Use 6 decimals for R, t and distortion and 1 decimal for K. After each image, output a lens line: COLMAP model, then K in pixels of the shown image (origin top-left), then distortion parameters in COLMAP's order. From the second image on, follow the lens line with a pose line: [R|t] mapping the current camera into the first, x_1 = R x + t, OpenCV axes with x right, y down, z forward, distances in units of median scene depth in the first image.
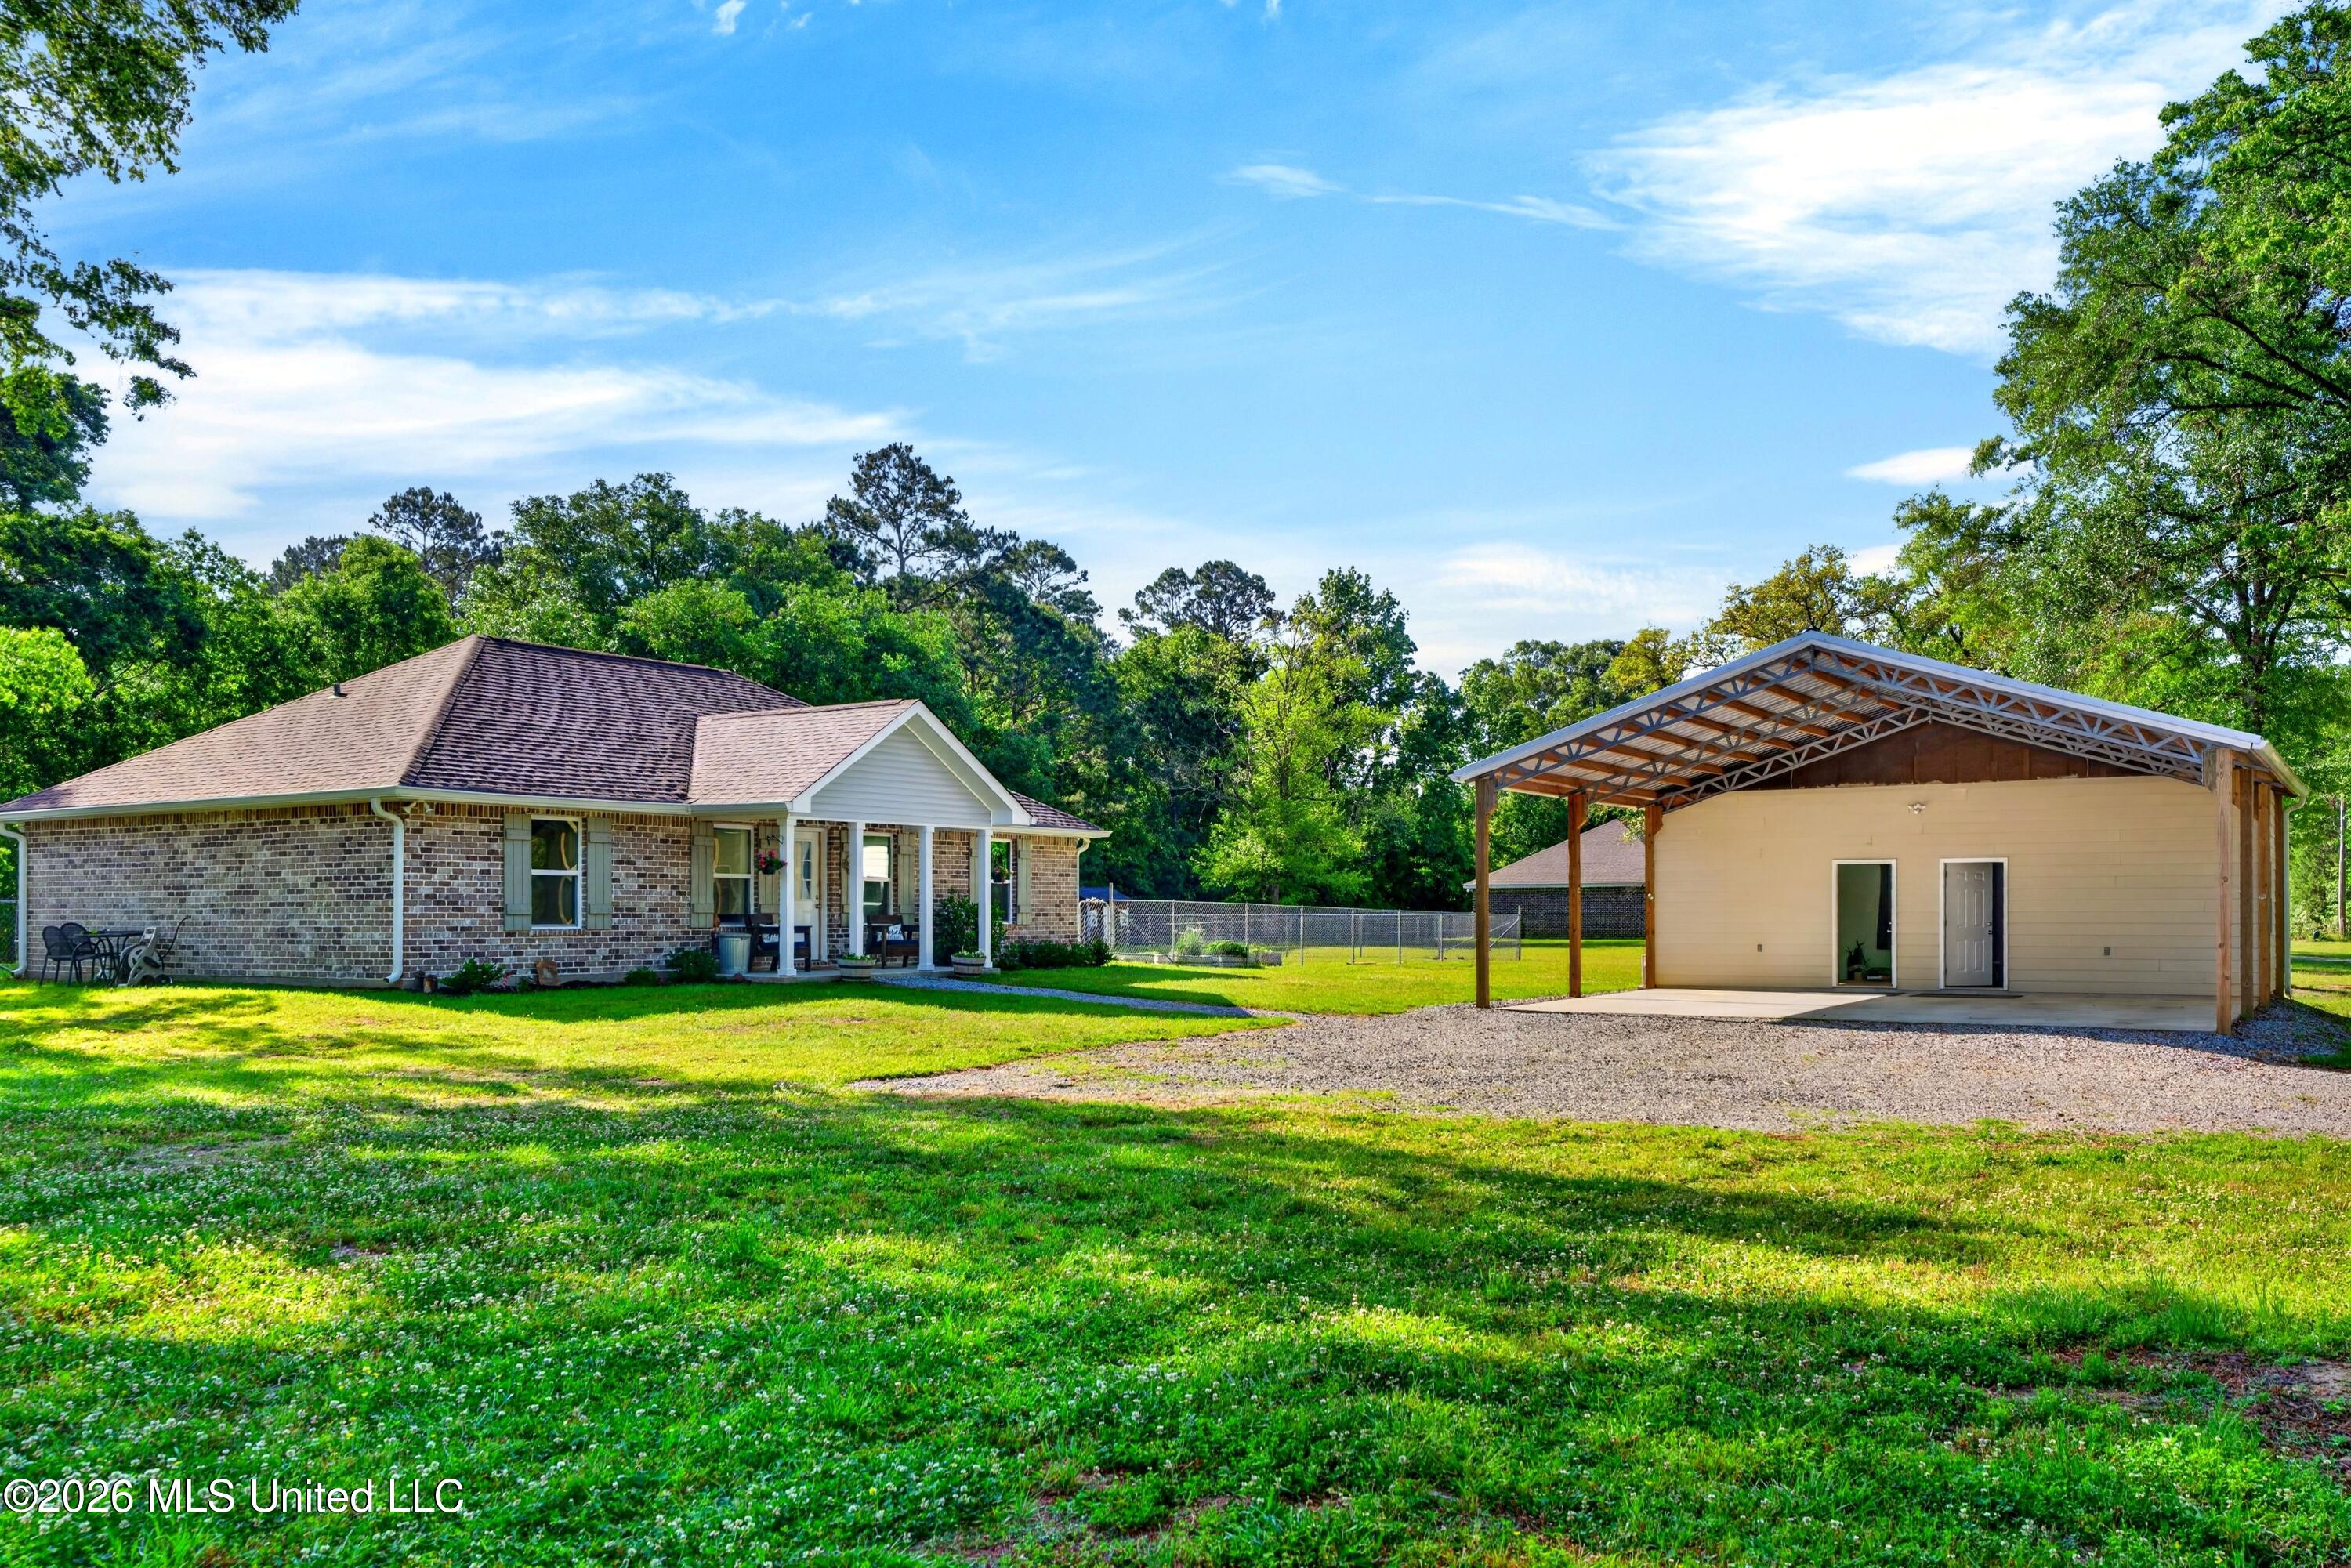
lens RADIAL K [[2133.7, 0, 1174.4], [0, 2133.7, 853.6], [0, 0, 1]] dist [-0.001855, 0.002569]
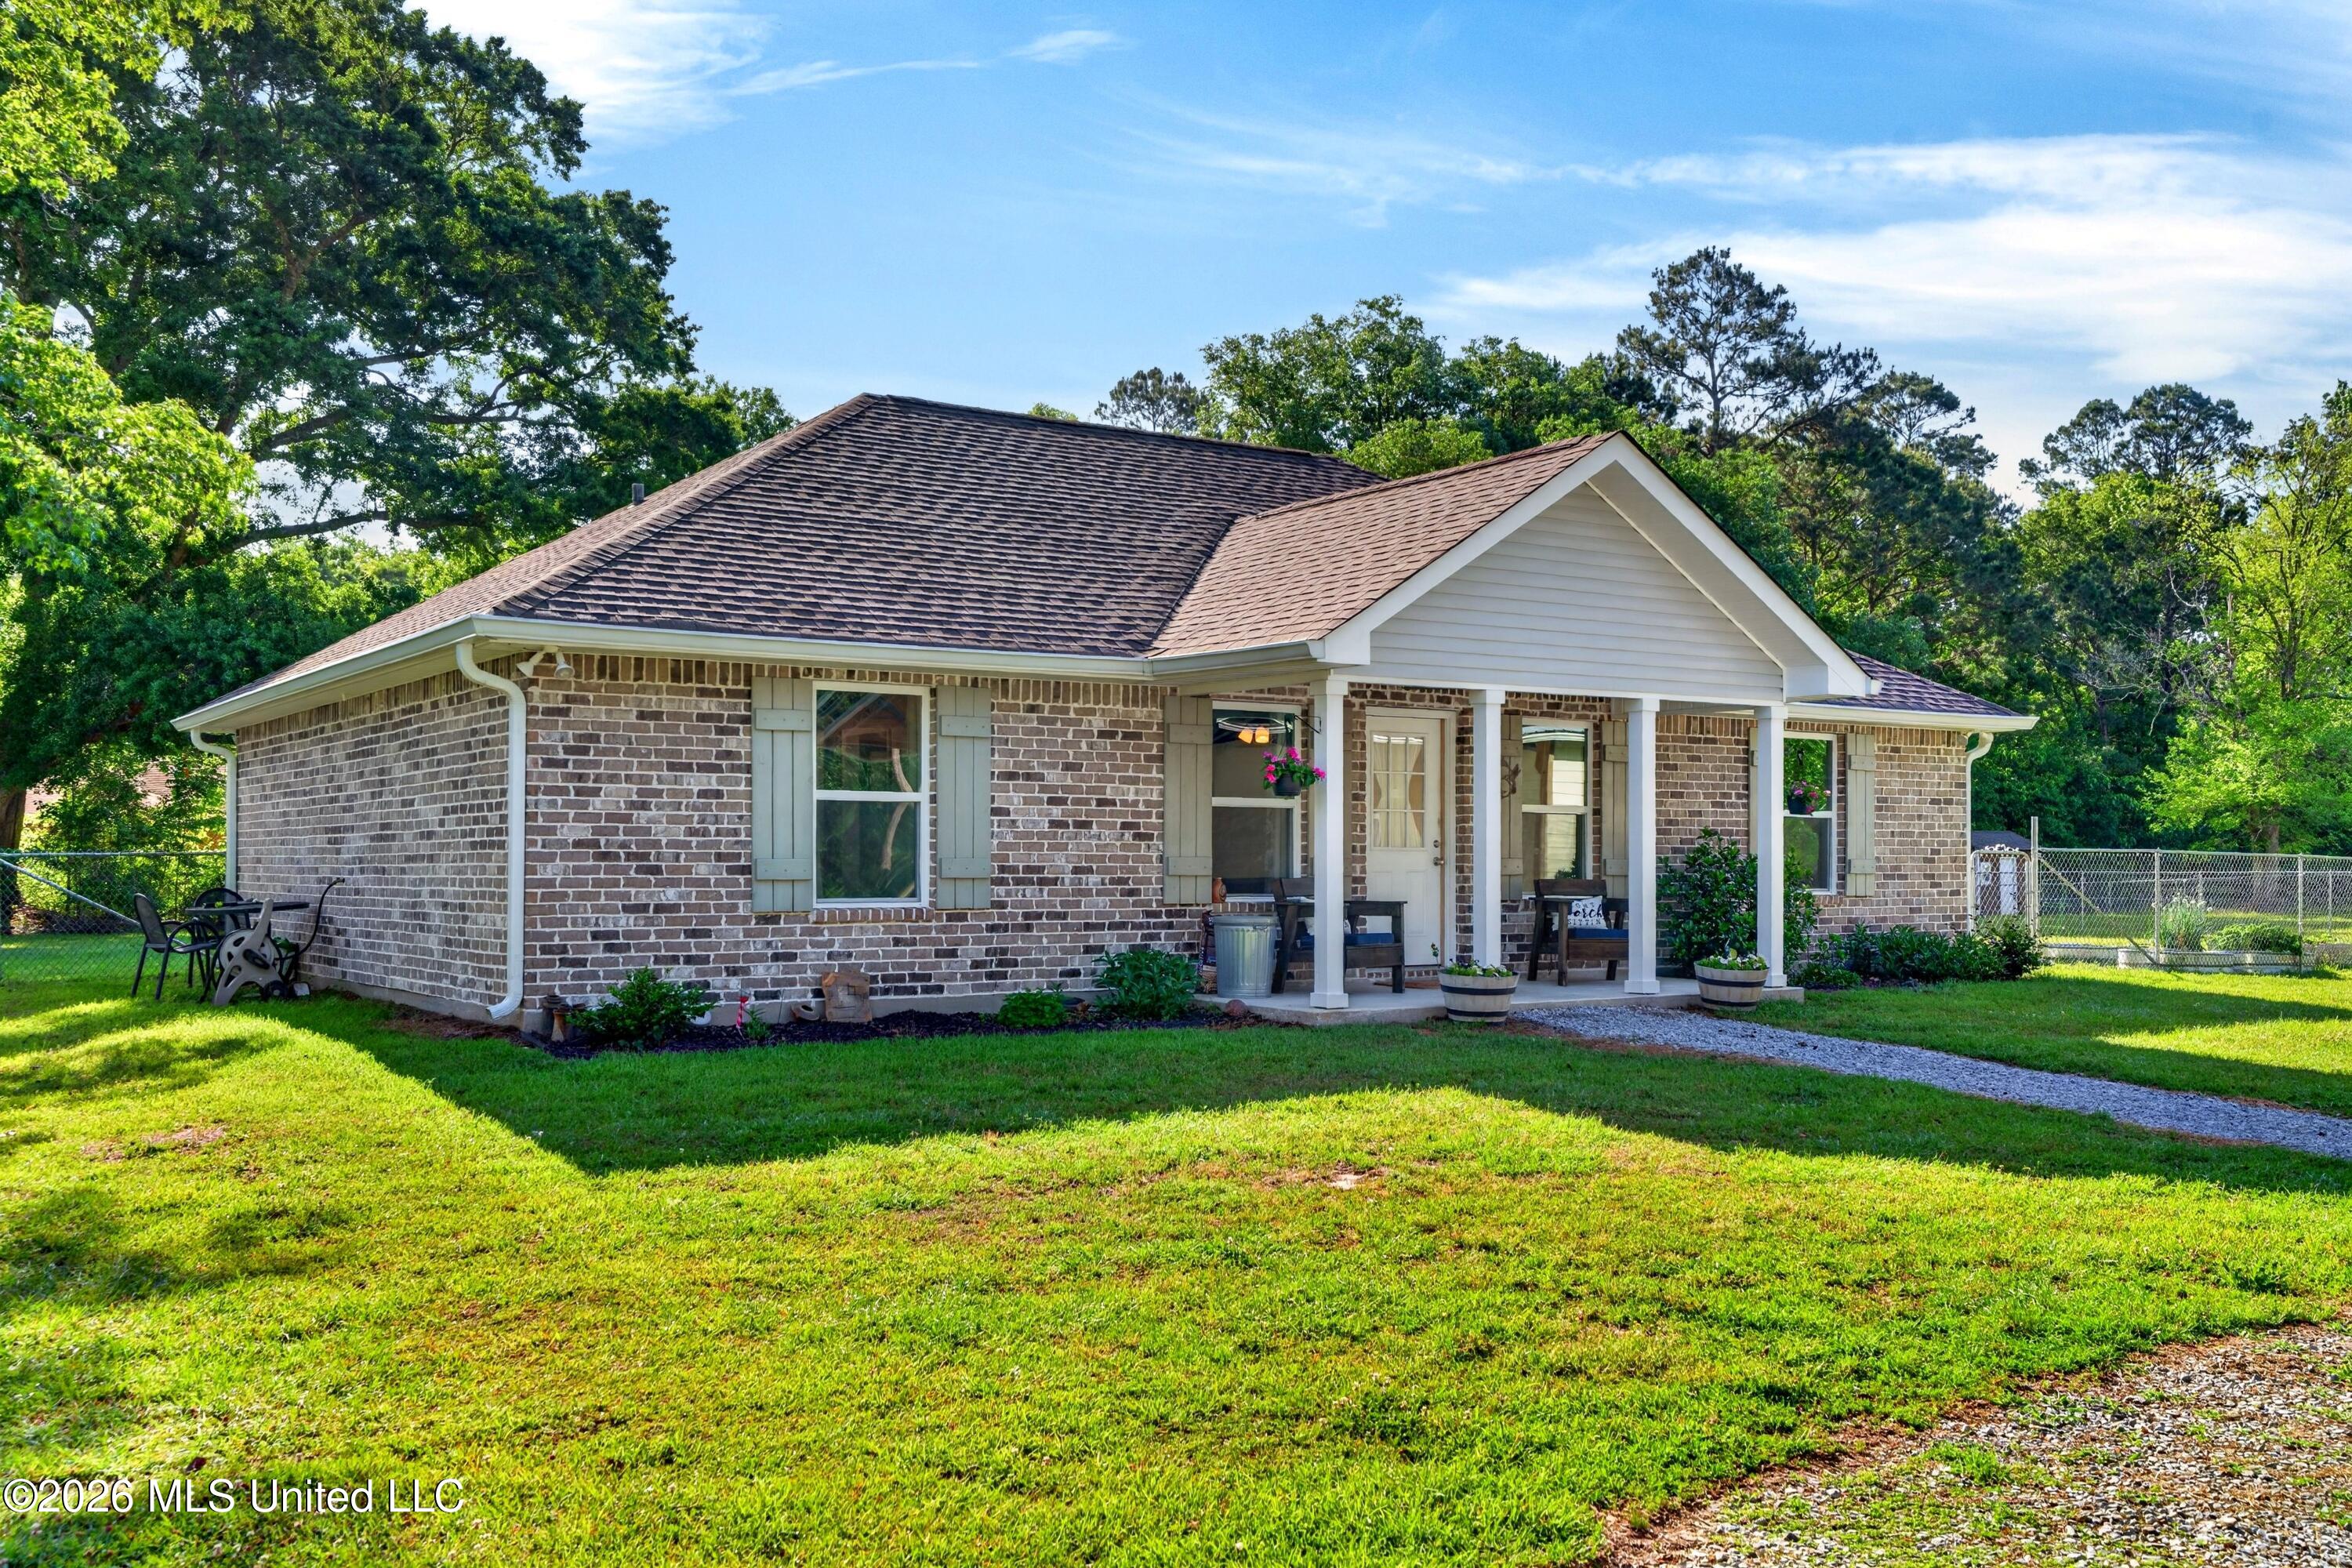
lens RADIAL K [[2134.7, 0, 1174.9], [0, 2134.7, 853.6], [0, 0, 1]] dist [-0.001855, 0.002569]
pose [[0.922162, 0.000854, -0.386803, -0.011793], [0.008737, 0.999696, 0.023035, 0.004794], [0.386705, -0.024621, 0.921875, 0.233650]]
